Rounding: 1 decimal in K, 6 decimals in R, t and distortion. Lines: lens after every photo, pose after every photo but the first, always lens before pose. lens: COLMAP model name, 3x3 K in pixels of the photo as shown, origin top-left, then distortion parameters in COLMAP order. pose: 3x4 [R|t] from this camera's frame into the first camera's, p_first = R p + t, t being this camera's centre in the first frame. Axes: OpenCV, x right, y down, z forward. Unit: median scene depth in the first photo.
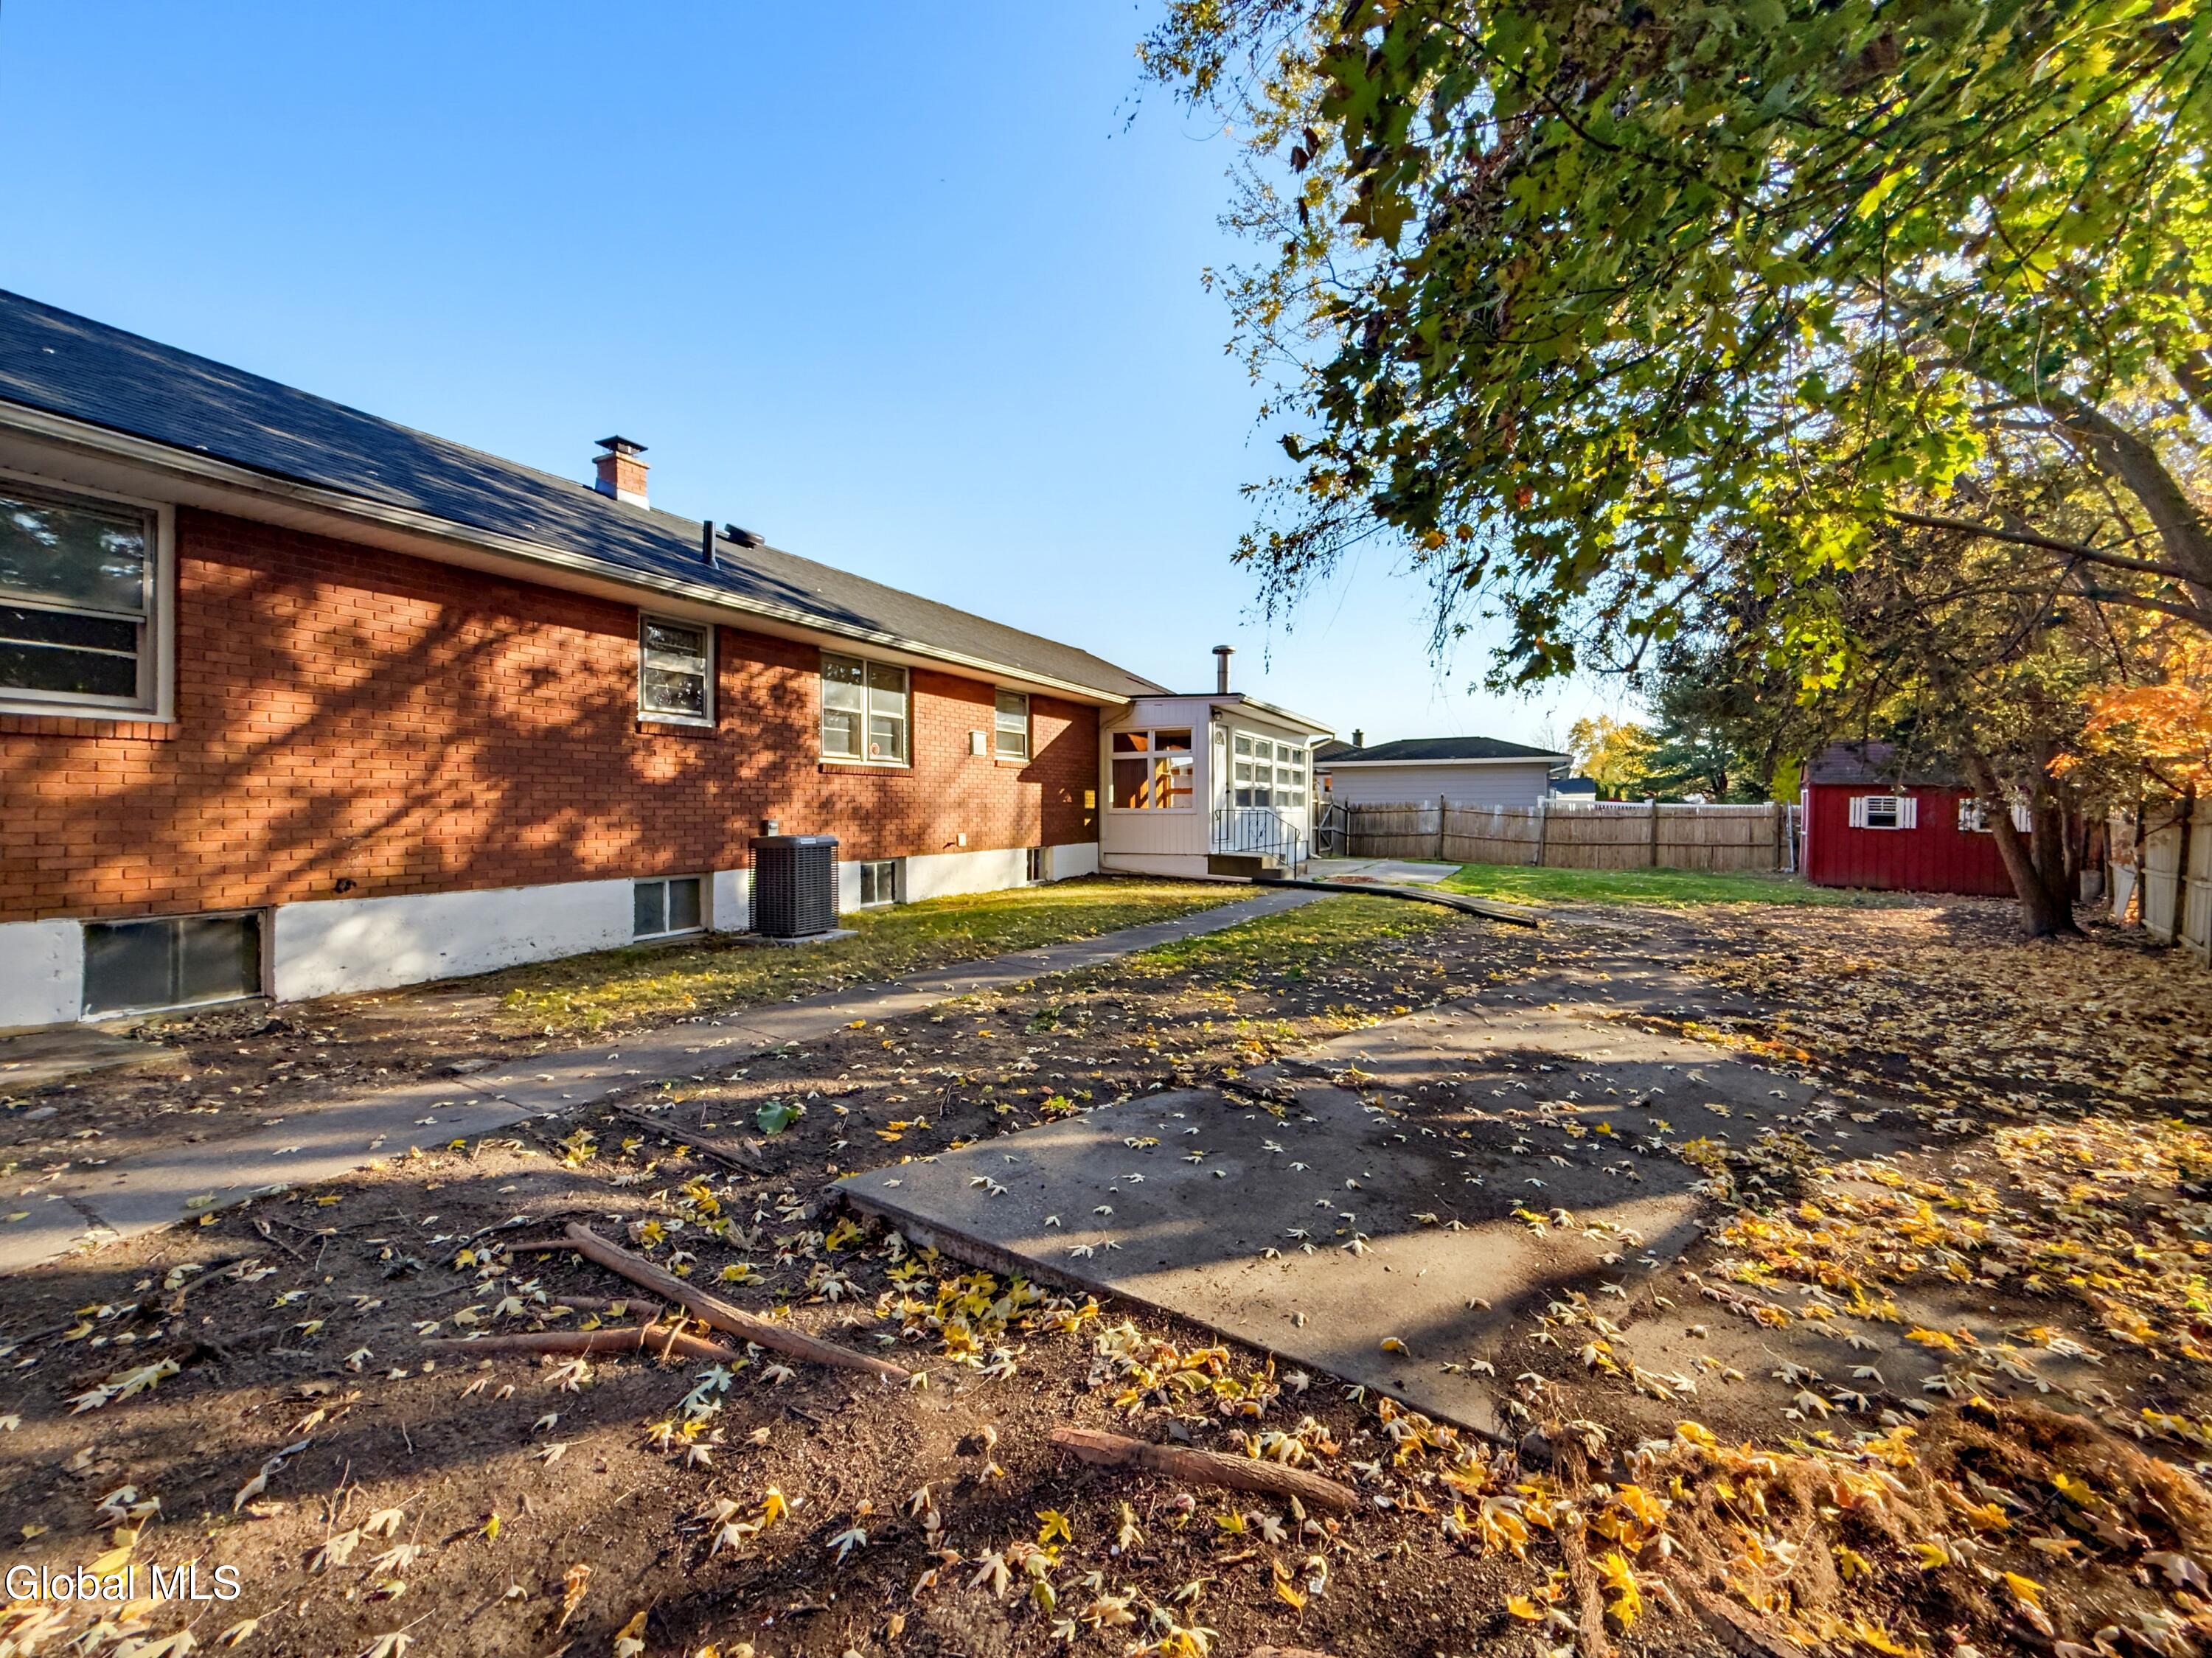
lens RADIAL K [[892.8, 0, 1109.1], [0, 892.8, 814.1], [0, 0, 1]] dist [-0.003857, -0.000114]
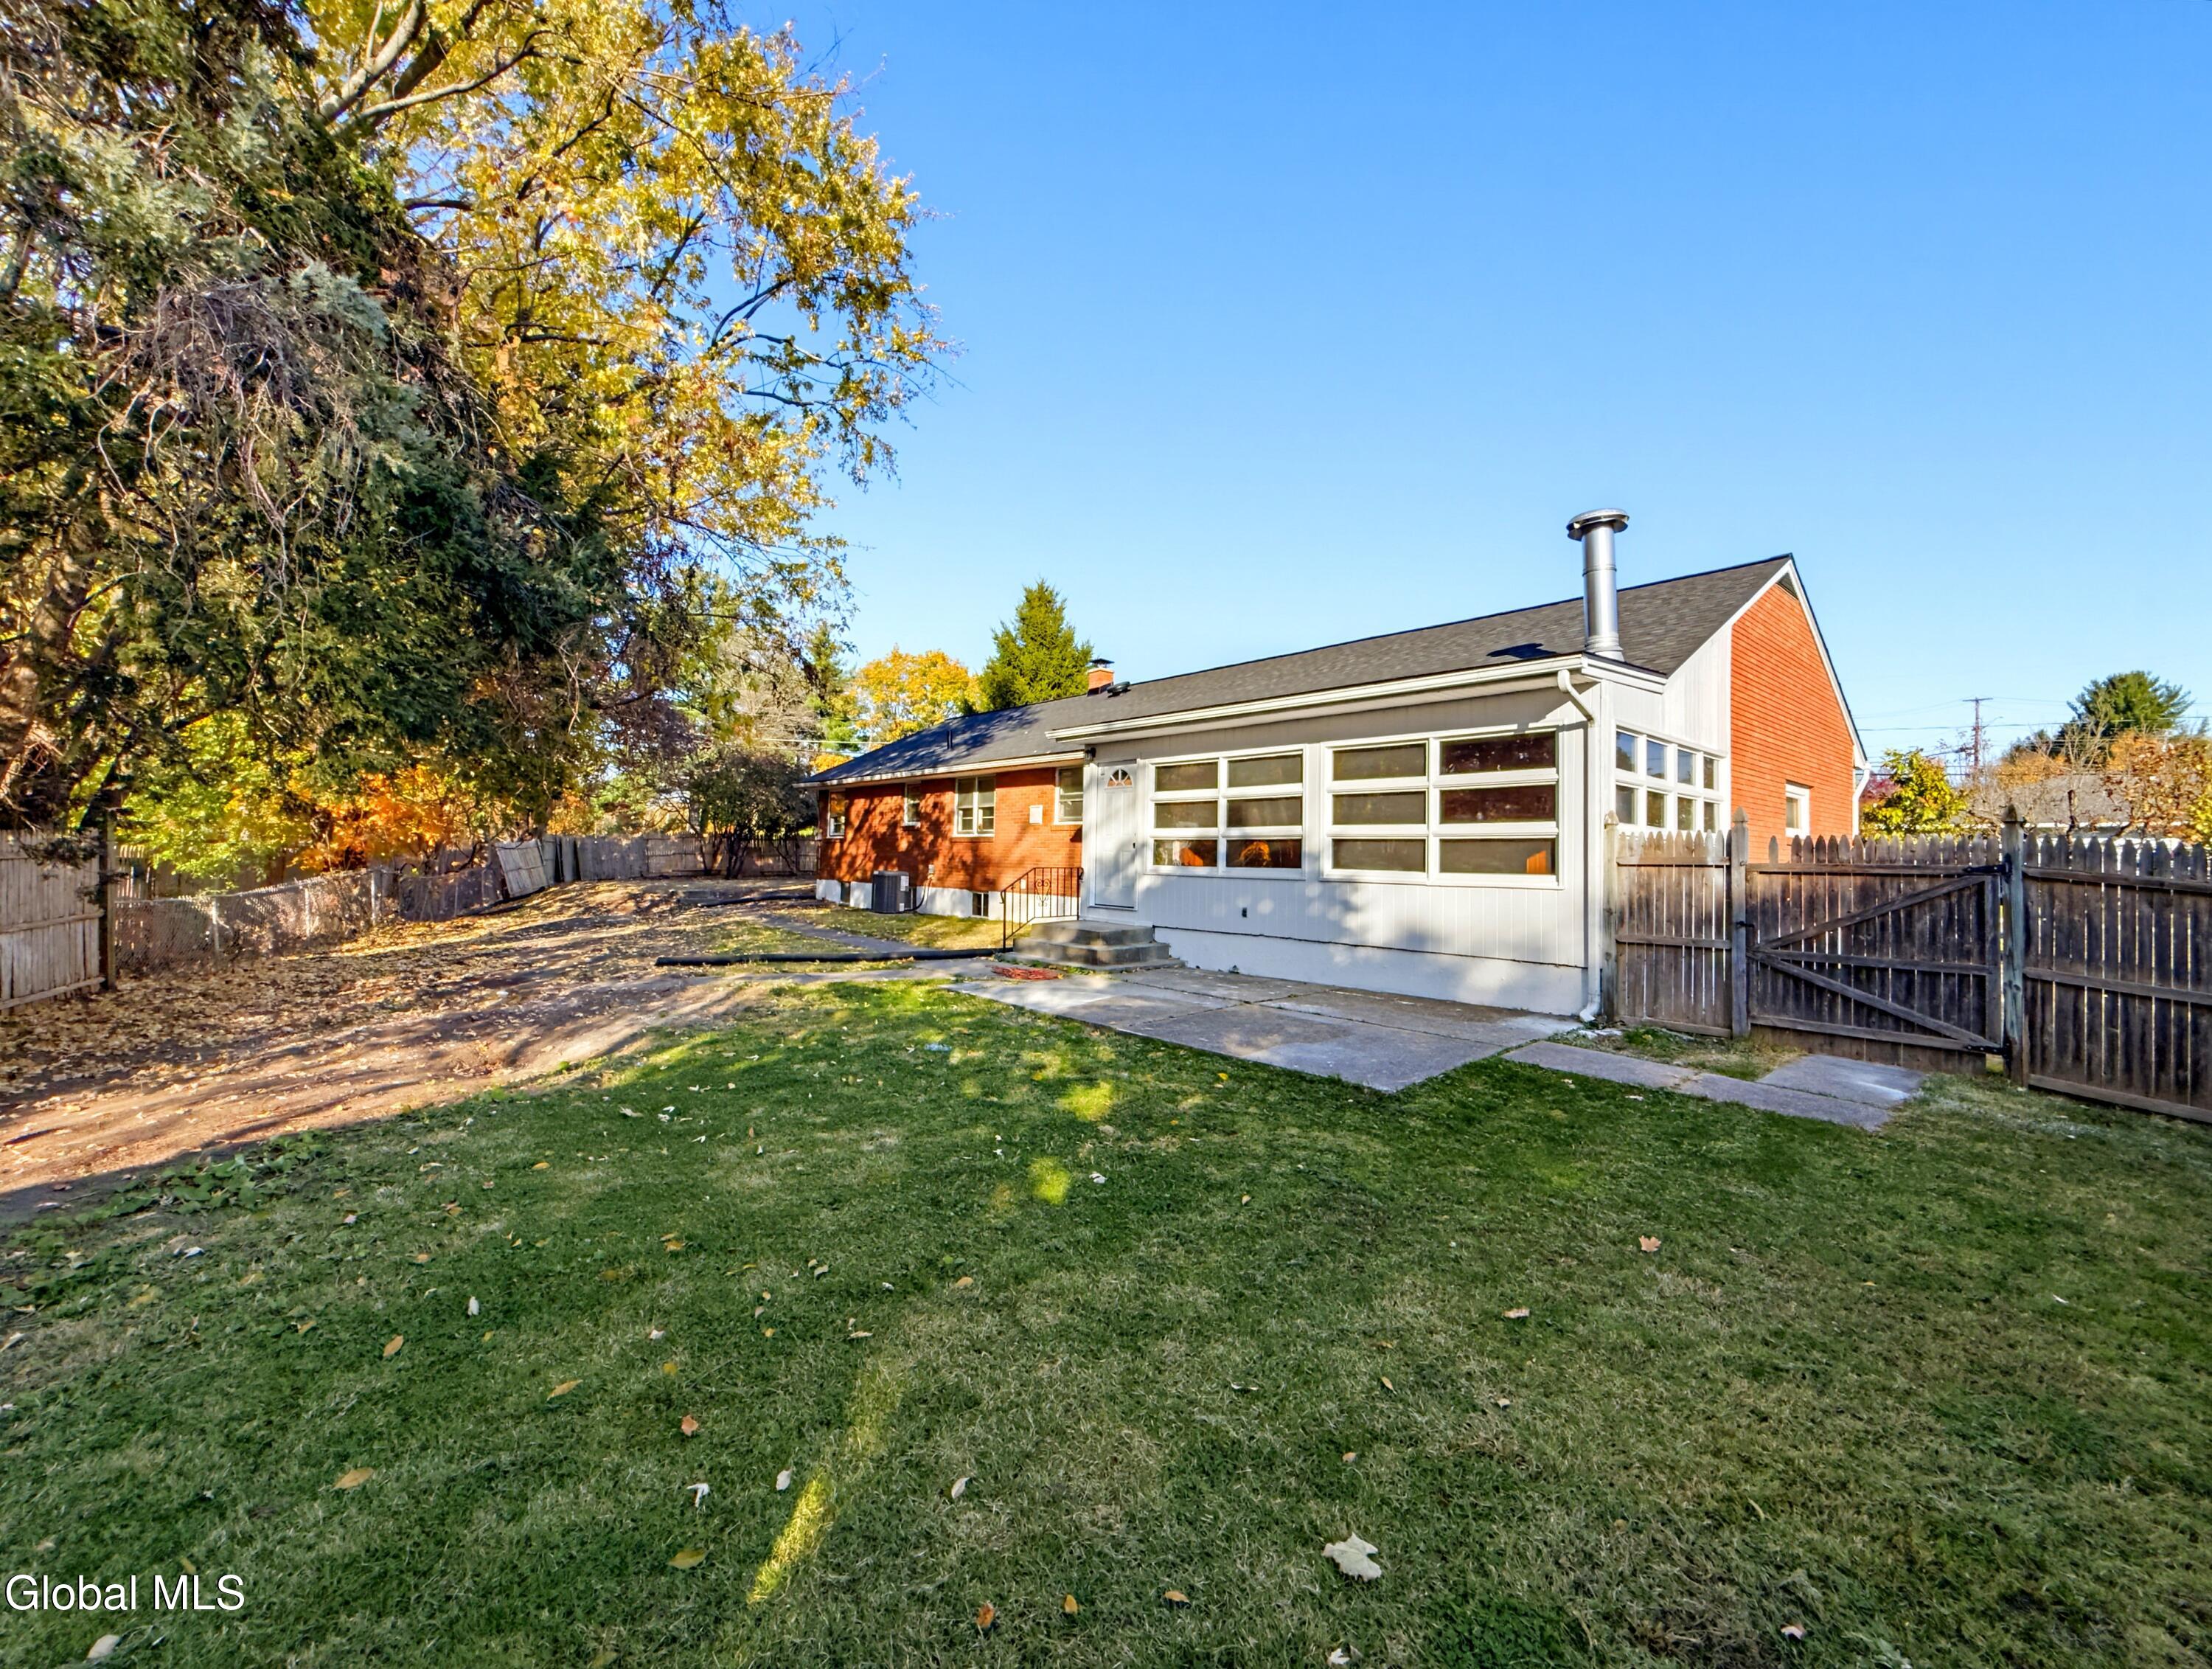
lens RADIAL K [[899.3, 0, 1108.3], [0, 899.3, 847.3], [0, 0, 1]] dist [-0.000292, -0.000141]
pose [[-0.372020, -0.012716, -0.928138, 1.469426], [-0.016513, 0.999839, -0.007079, -0.030804], [0.928078, 0.012693, -0.372170, 2.207458]]
